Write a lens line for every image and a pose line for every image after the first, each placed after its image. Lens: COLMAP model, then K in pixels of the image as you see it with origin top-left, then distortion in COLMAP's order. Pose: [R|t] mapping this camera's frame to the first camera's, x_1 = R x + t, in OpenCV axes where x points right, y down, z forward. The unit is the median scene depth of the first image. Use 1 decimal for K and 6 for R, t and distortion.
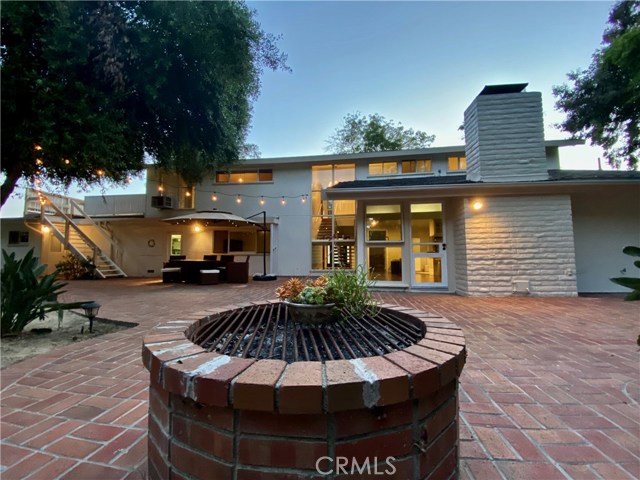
lens RADIAL K [[258.8, 0, 317.4], [0, 258.8, 238.0], [0, 0, 1]] dist [0.030070, -0.022322]
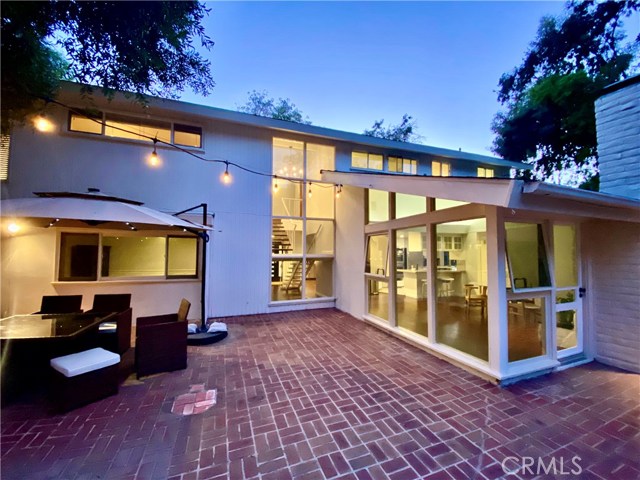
lens RADIAL K [[258.8, 0, 317.4], [0, 258.8, 238.0], [0, 0, 1]] dist [0.030070, -0.022322]
pose [[0.879488, 0.030490, 0.474944, -0.225162], [-0.040642, 0.999112, 0.011120, -0.045311], [-0.474183, -0.029082, 0.879946, 0.392845]]
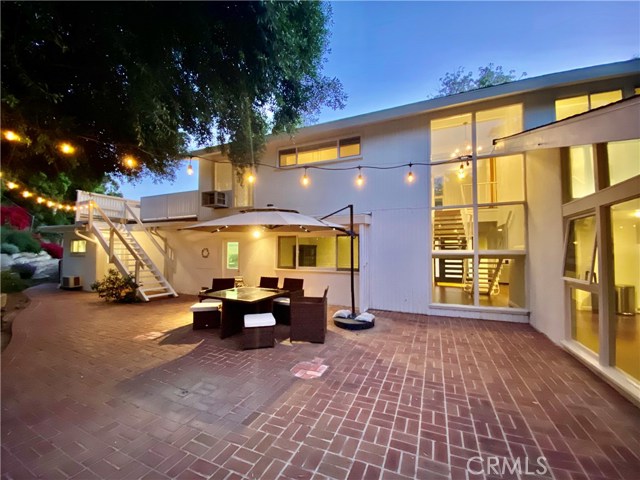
lens RADIAL K [[258.8, 0, 317.4], [0, 258.8, 238.0], [0, 0, 1]] dist [0.030070, -0.022322]
pose [[0.961904, -0.012437, -0.273105, -0.111445], [0.018610, 0.999626, 0.020024, -0.037271], [0.272753, -0.024343, 0.961776, 0.383827]]
